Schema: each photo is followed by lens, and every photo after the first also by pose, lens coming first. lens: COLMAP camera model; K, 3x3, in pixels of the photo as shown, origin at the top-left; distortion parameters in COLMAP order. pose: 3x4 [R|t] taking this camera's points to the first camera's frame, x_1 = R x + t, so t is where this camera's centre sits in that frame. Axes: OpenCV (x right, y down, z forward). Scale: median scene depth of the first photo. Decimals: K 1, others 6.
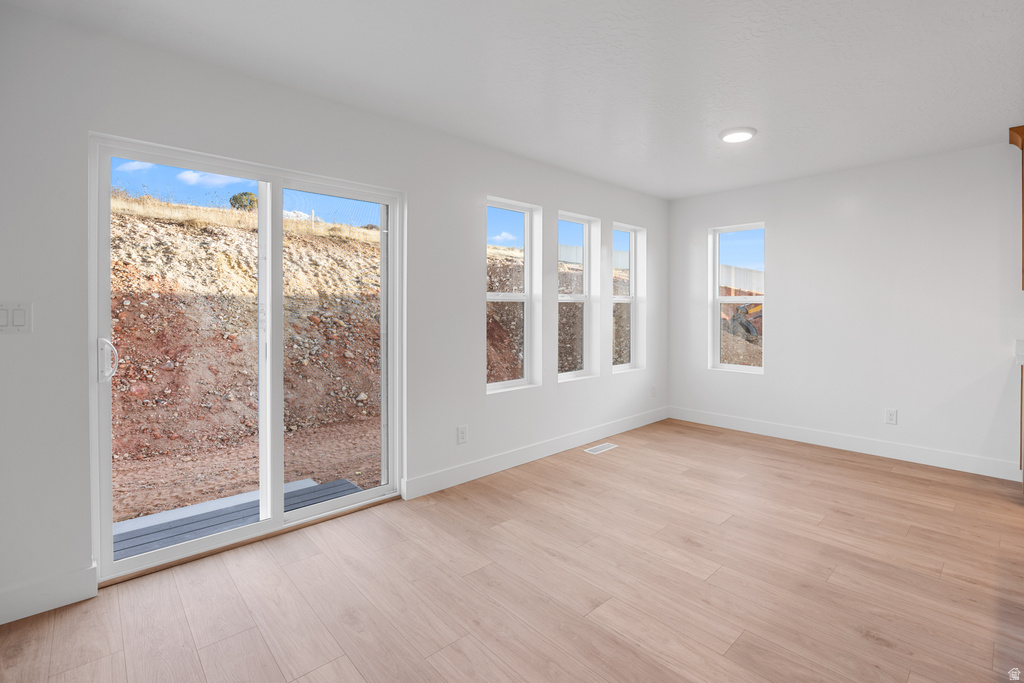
lens RADIAL K [[455.7, 0, 531.1], [0, 455.7, 307.0], [0, 0, 1]] dist [-0.016081, 0.000661]
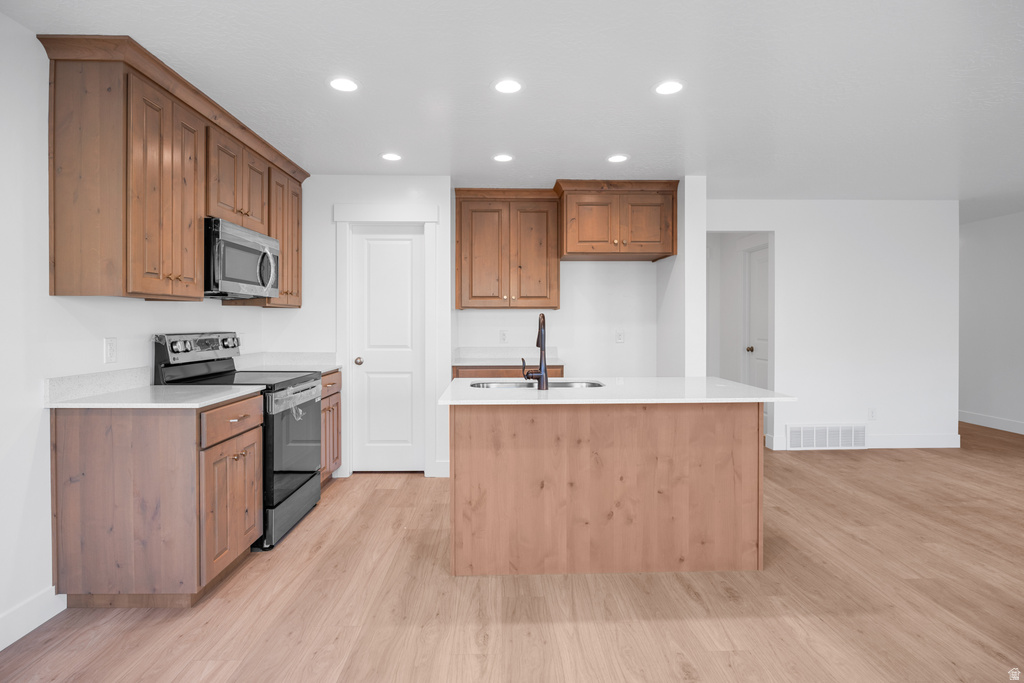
lens RADIAL K [[534.0, 0, 501.0], [0, 534.0, 325.1], [0, 0, 1]] dist [-0.014958, 0.000581]
pose [[-0.756704, -0.001882, 0.653755, 0.241856], [0.000146, 0.999995, 0.003048, 0.003247], [-0.653757, 0.002403, -0.756700, 1.491575]]
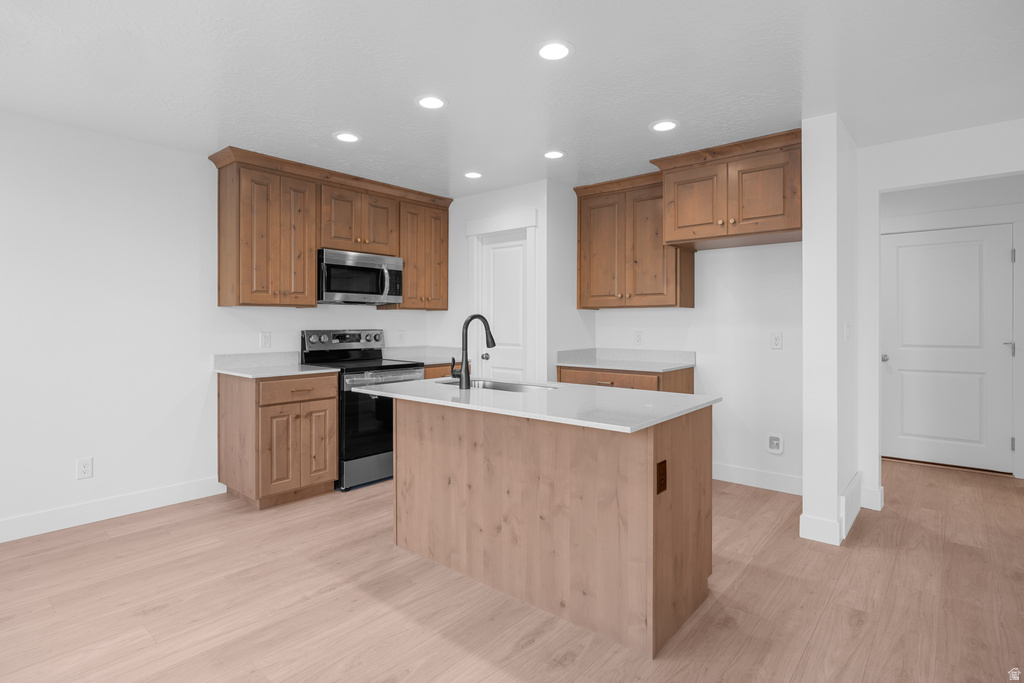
lens RADIAL K [[534.0, 0, 514.3], [0, 534.0, 321.4], [0, 0, 1]] dist [-0.014958, 0.000581]
pose [[-0.110309, 0.001181, 0.993897, -0.236884], [-0.002282, 0.999996, -0.001441, -0.000981], [-0.993895, -0.002427, -0.110306, 0.605614]]
